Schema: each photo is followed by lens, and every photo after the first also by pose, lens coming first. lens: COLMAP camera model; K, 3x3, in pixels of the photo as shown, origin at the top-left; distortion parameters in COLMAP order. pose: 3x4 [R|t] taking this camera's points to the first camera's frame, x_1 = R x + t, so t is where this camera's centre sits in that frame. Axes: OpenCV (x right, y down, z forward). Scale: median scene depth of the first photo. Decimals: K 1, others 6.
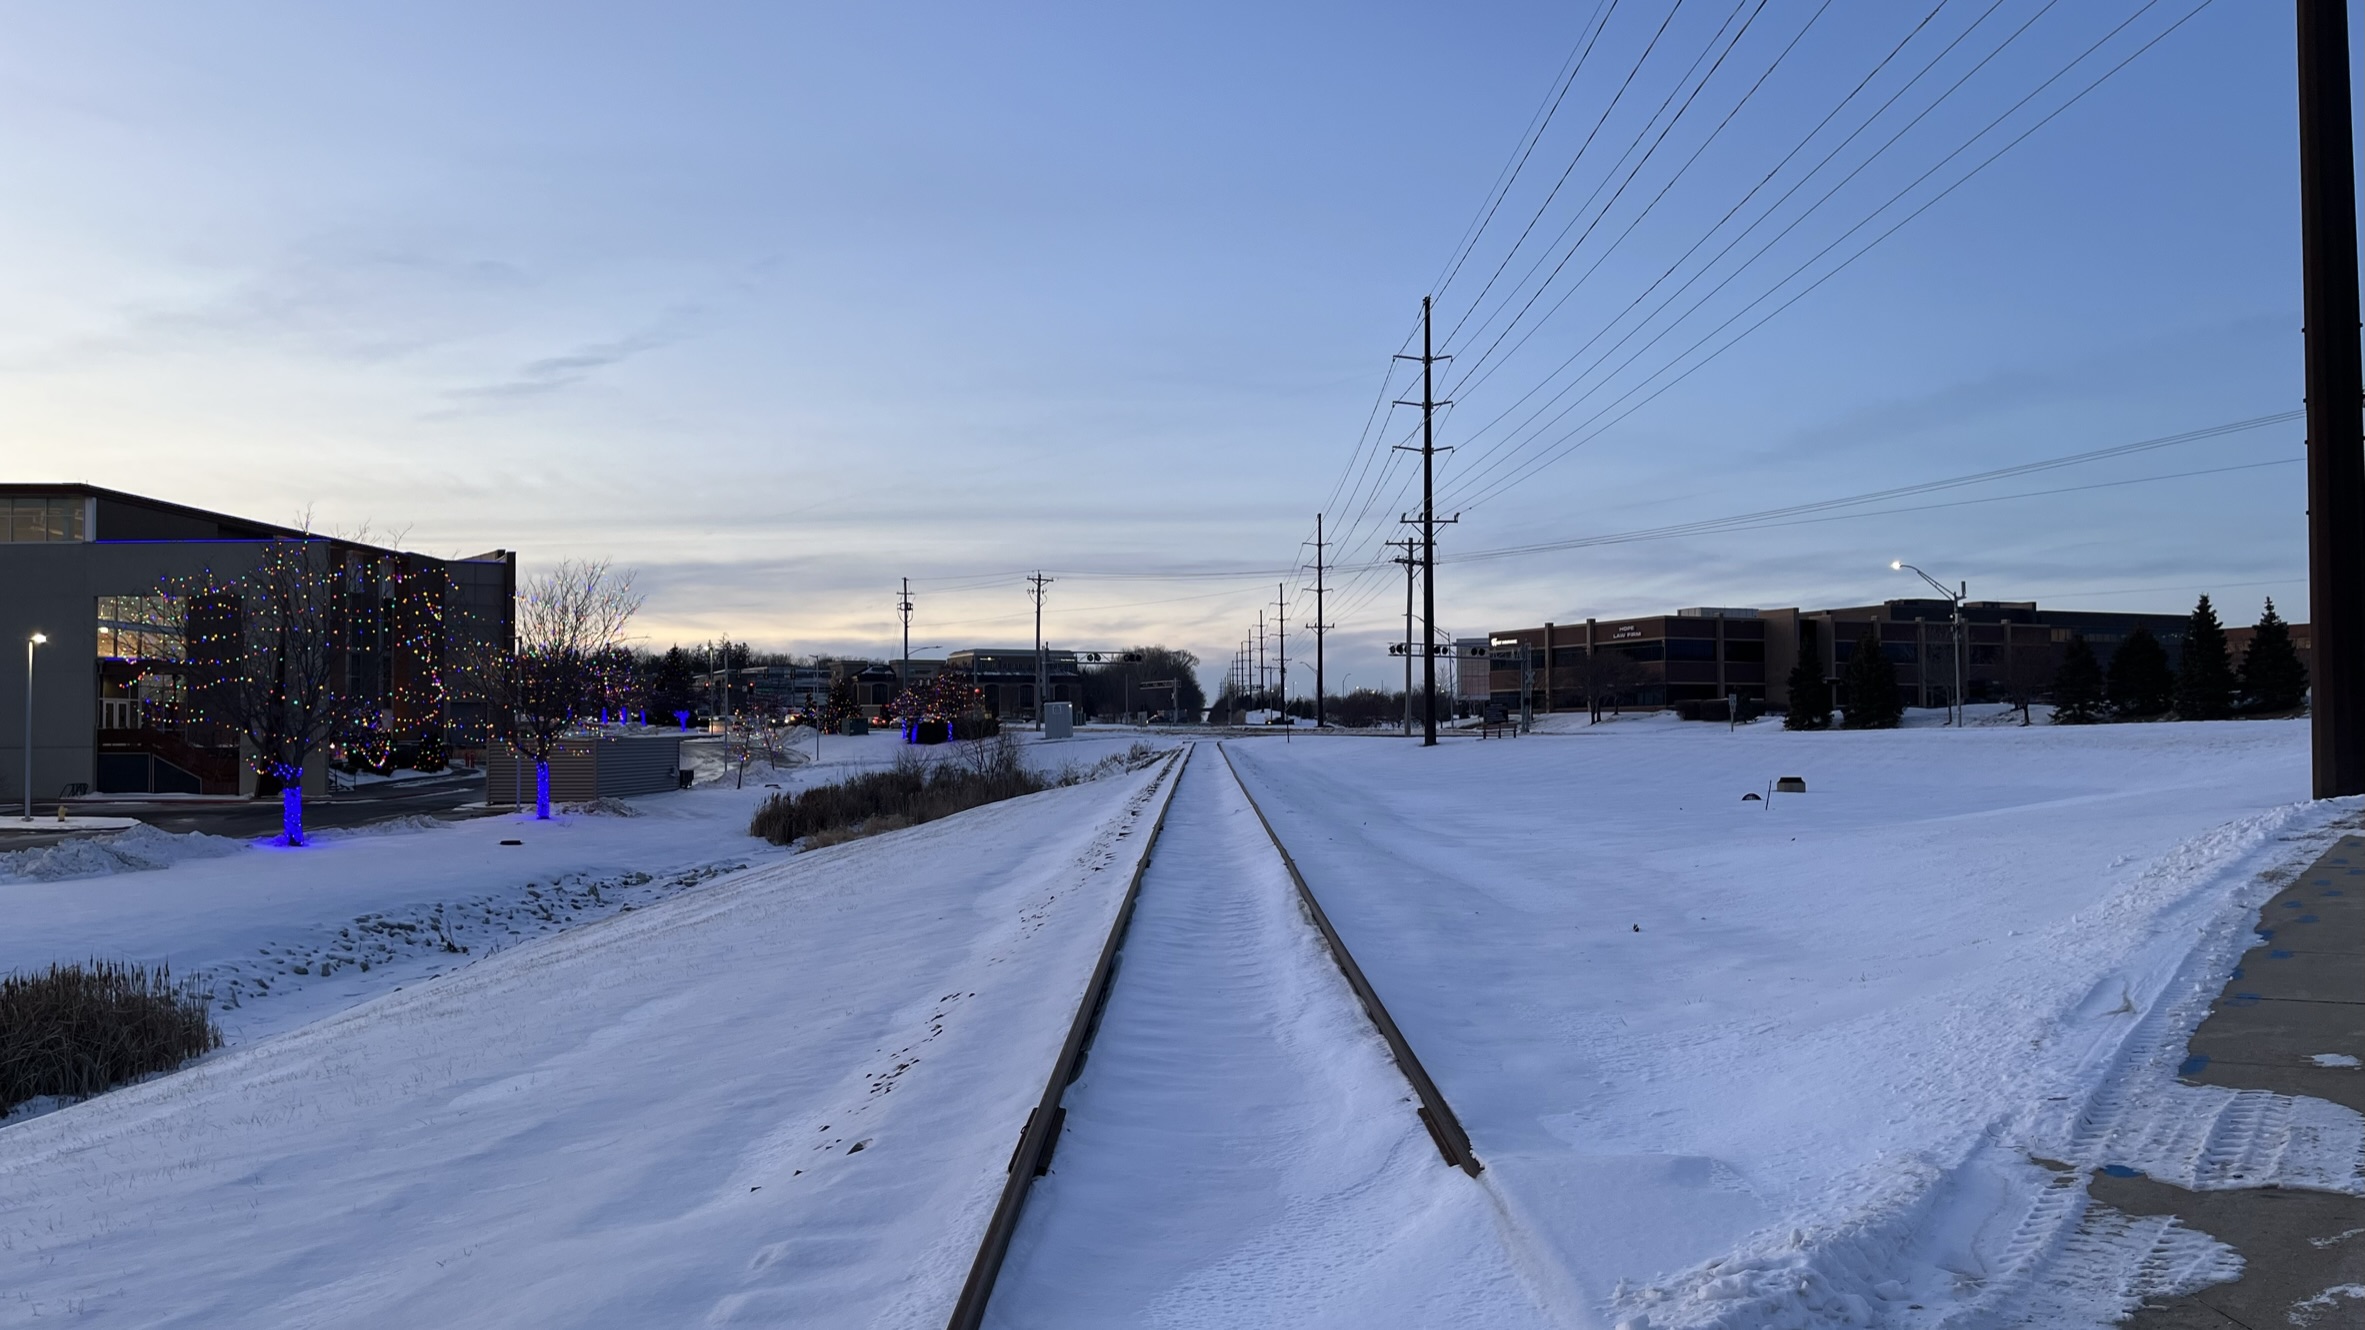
lens RADIAL K [[1783.5, 0, 1180.1], [0, 1783.5, 666.2], [0, 0, 1]] dist [0.056940, -0.060502]
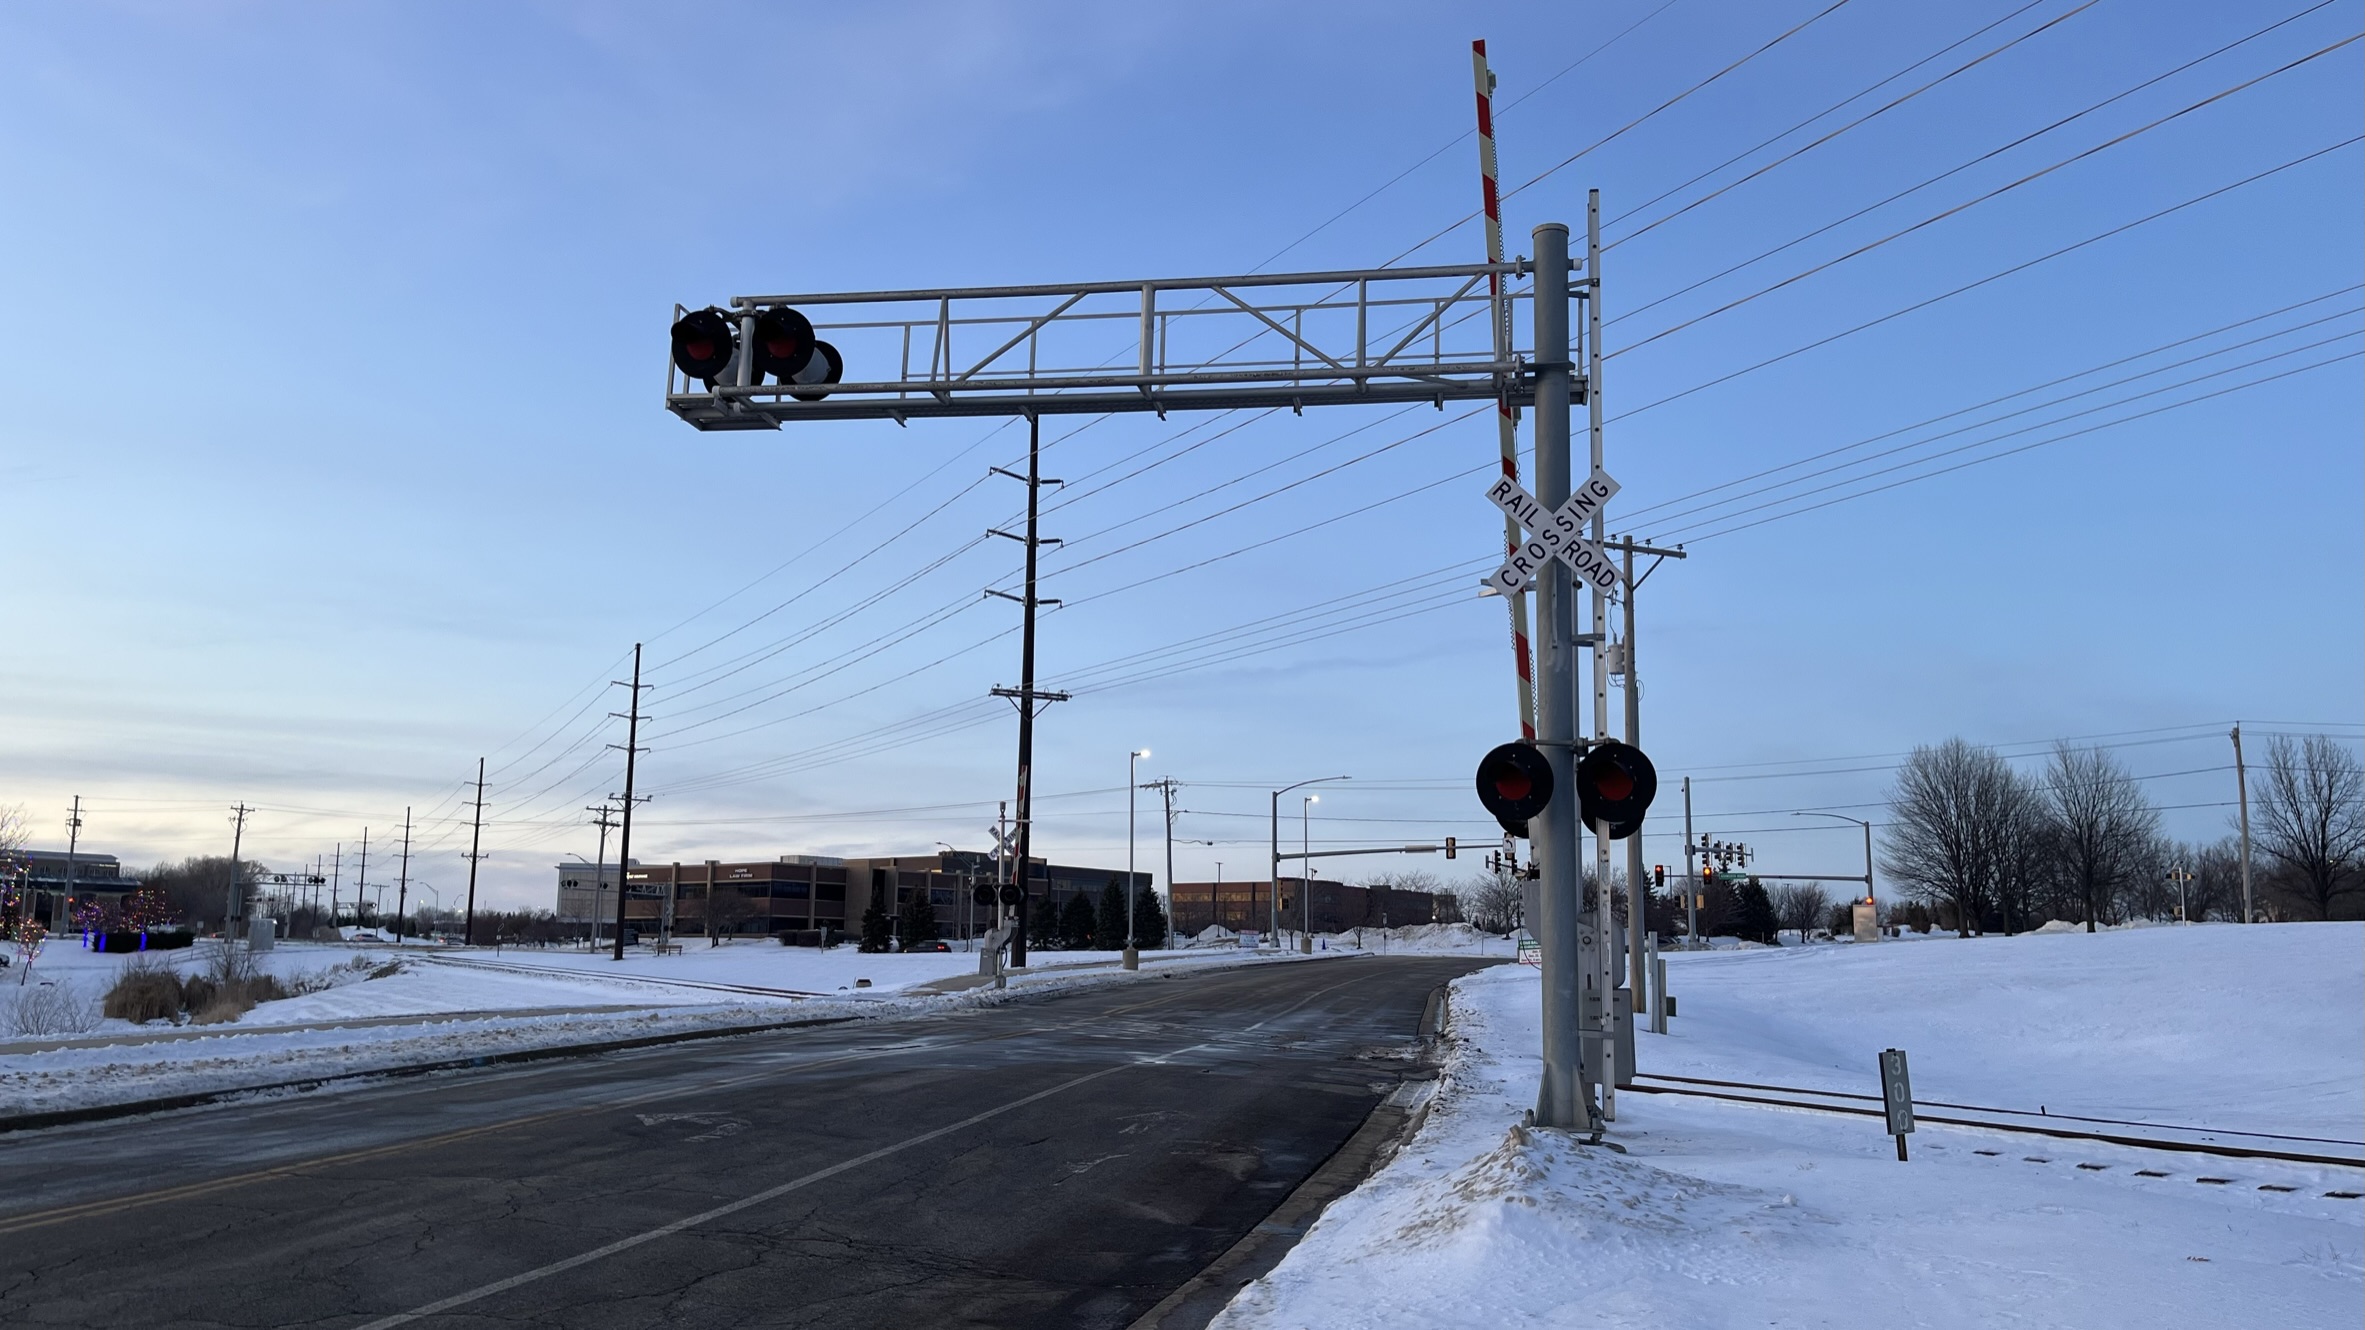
lens RADIAL K [[1783.5, 0, 1149.0], [0, 1783.5, 678.3], [0, 0, 1]] dist [0.056940, -0.060502]
pose [[0.883049, 0.093068, 0.459959, -0.099562], [-0.038361, 0.991173, -0.126907, -0.007319], [-0.467709, 0.094421, 0.878825, -0.282655]]
